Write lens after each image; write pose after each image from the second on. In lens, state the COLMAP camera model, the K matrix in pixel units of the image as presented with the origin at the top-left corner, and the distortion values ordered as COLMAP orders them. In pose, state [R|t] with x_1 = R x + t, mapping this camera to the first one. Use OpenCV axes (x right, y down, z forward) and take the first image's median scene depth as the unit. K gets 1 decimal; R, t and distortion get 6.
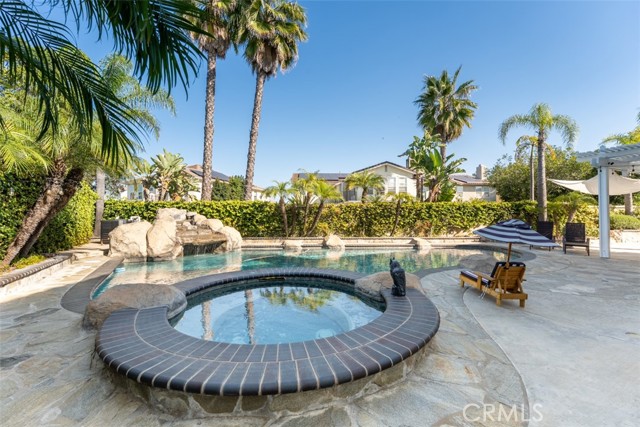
lens RADIAL K [[254.6, 0, 319.9], [0, 254.6, 211.0], [0, 0, 1]] dist [-0.002193, -0.000774]
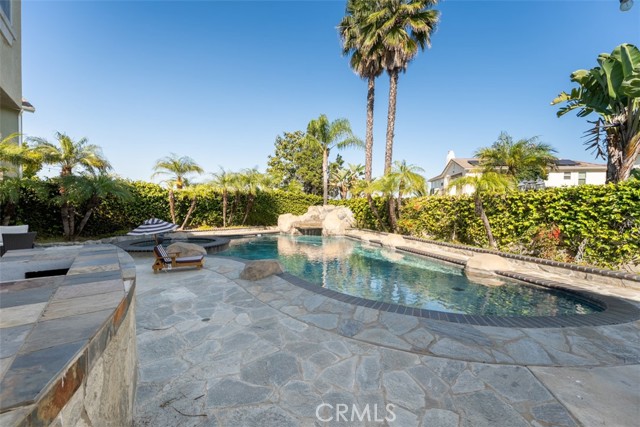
lens RADIAL K [[254.6, 0, 319.9], [0, 254.6, 211.0], [0, 0, 1]] dist [-0.002193, -0.000774]
pose [[0.256843, 0.014822, -0.966339, 0.788098], [0.022321, 0.999525, 0.021263, -0.008581], [0.966195, -0.027031, 0.256390, 0.492929]]
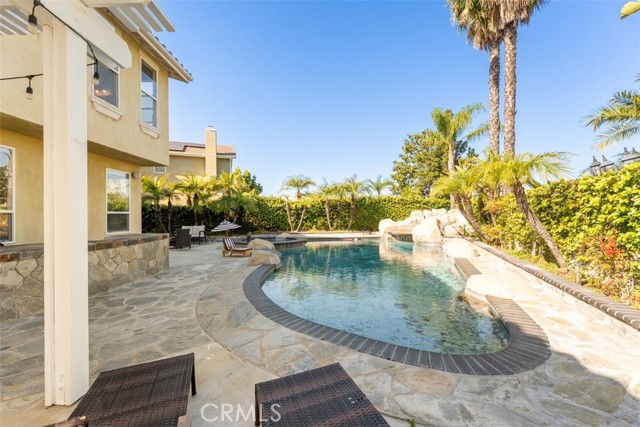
lens RADIAL K [[257.3, 0, 320.0], [0, 257.3, 213.5], [0, 0, 1]] dist [-0.000616, -0.000181]
pose [[-0.412982, 0.000972, -0.910739, 0.816206], [0.040410, 0.999034, -0.017258, 0.009755], [0.909842, -0.043930, -0.412622, 0.883708]]
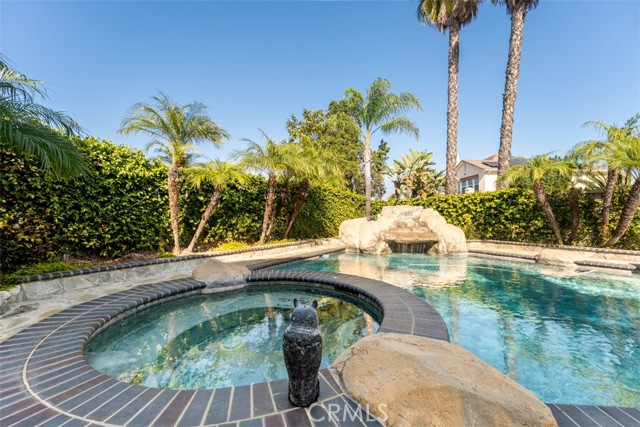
lens RADIAL K [[254.6, 0, 319.9], [0, 254.6, 211.0], [0, 0, 1]] dist [-0.002193, -0.000774]
pose [[0.410933, -0.024938, -0.911324, 0.188331], [0.032137, 0.999401, -0.012857, 0.012486], [0.911099, -0.024004, 0.411488, 0.238699]]
